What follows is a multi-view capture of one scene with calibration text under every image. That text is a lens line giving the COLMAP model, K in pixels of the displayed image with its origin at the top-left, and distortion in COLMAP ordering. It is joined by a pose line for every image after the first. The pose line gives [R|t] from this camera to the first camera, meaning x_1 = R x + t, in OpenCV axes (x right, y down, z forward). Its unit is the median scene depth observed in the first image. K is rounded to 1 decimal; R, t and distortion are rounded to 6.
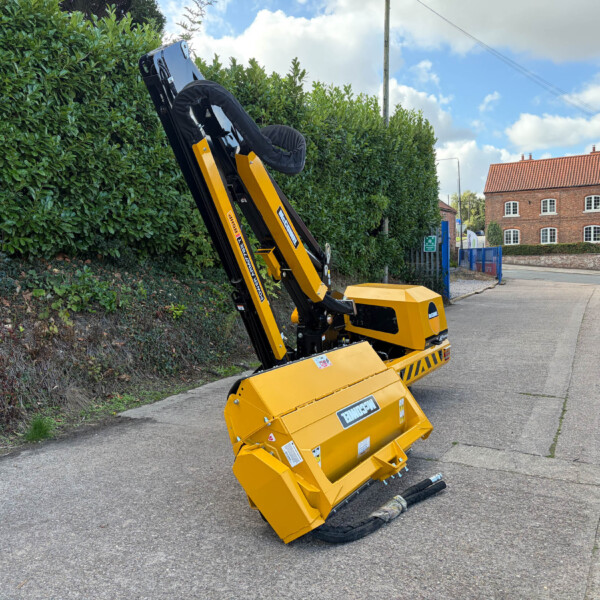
lens RADIAL K [[603.8, 0, 297.4], [0, 603.8, 299.6], [0, 0, 1]] dist [0.022631, 0.000000]
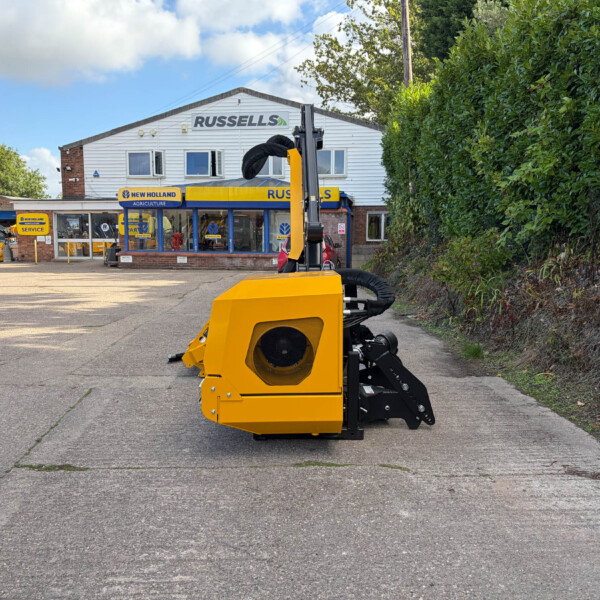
lens RADIAL K [[603.8, 0, 305.5], [0, 603.8, 304.1], [0, 0, 1]] dist [0.022631, 0.000000]
pose [[-0.849476, 0.088938, -0.520077, 0.585780], [-0.017155, 0.980514, 0.195698, -0.147424], [0.527348, 0.175163, -0.831398, 1.935557]]
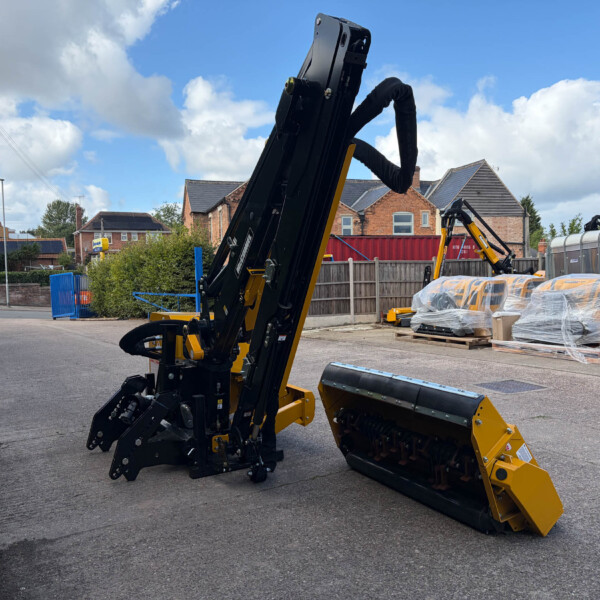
lens RADIAL K [[603.8, 0, 304.3], [0, 603.8, 301.4], [0, 0, 1]] dist [0.022631, 0.000000]
pose [[0.502626, -0.023146, 0.864194, -0.712145], [0.070851, 0.997382, -0.014495, -0.020332], [-0.861596, 0.068514, 0.502950, 0.481791]]
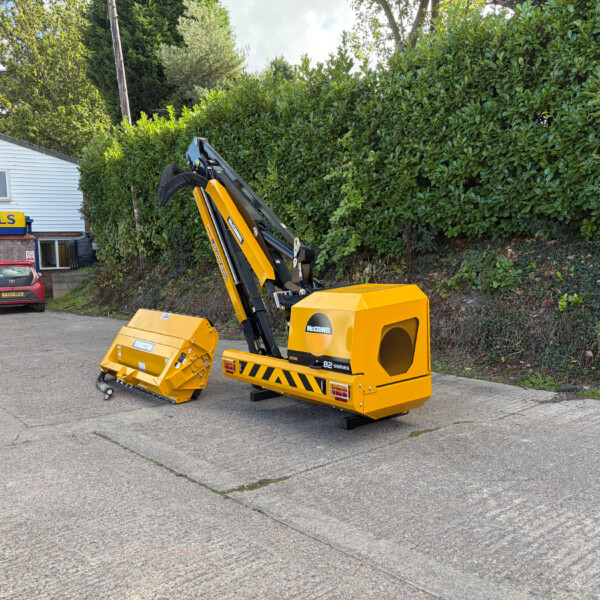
lens RADIAL K [[603.8, 0, 301.3], [0, 603.8, 301.6], [0, 0, 1]] dist [0.022631, 0.000000]
pose [[-0.359498, 0.113162, -0.926259, 1.128795], [-0.032365, 0.990510, 0.133573, -0.133644], [0.932584, 0.077997, -0.352424, 1.503807]]
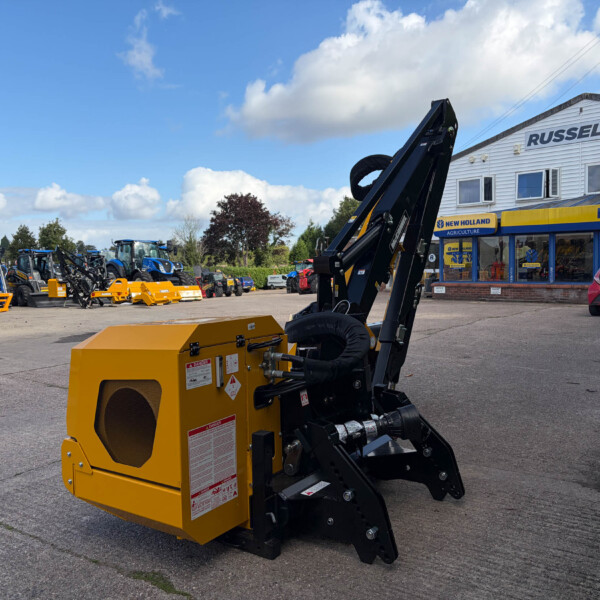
lens RADIAL K [[603.8, 0, 300.4], [0, 603.8, 299.9], [0, 0, 1]] dist [0.022631, 0.000000]
pose [[-0.995840, 0.043609, 0.080004, 0.020265], [0.053791, 0.990070, 0.129878, -0.124436], [-0.073545, 0.133641, -0.988297, 1.858996]]
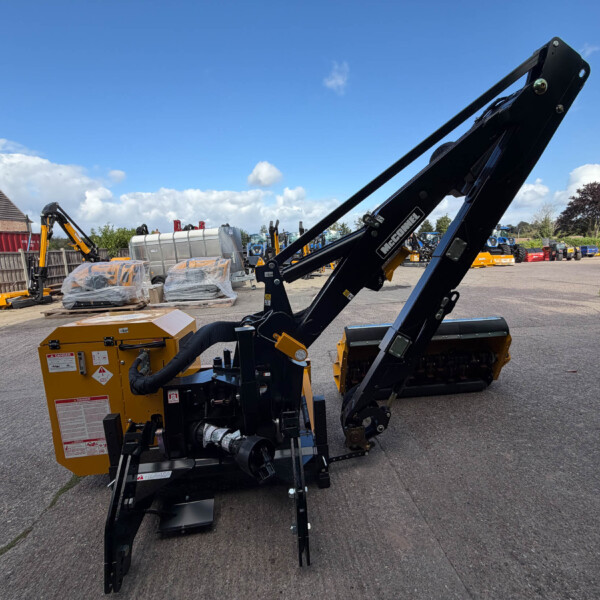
lens RADIAL K [[317.9, 0, 297.1], [0, 317.9, 300.4], [0, 0, 1]] dist [0.003025, -0.001374]
pose [[-0.585723, -0.083417, 0.806207, -0.323230], [0.114697, 0.976149, 0.184329, -0.106784], [-0.802355, 0.200435, -0.562186, 1.309615]]
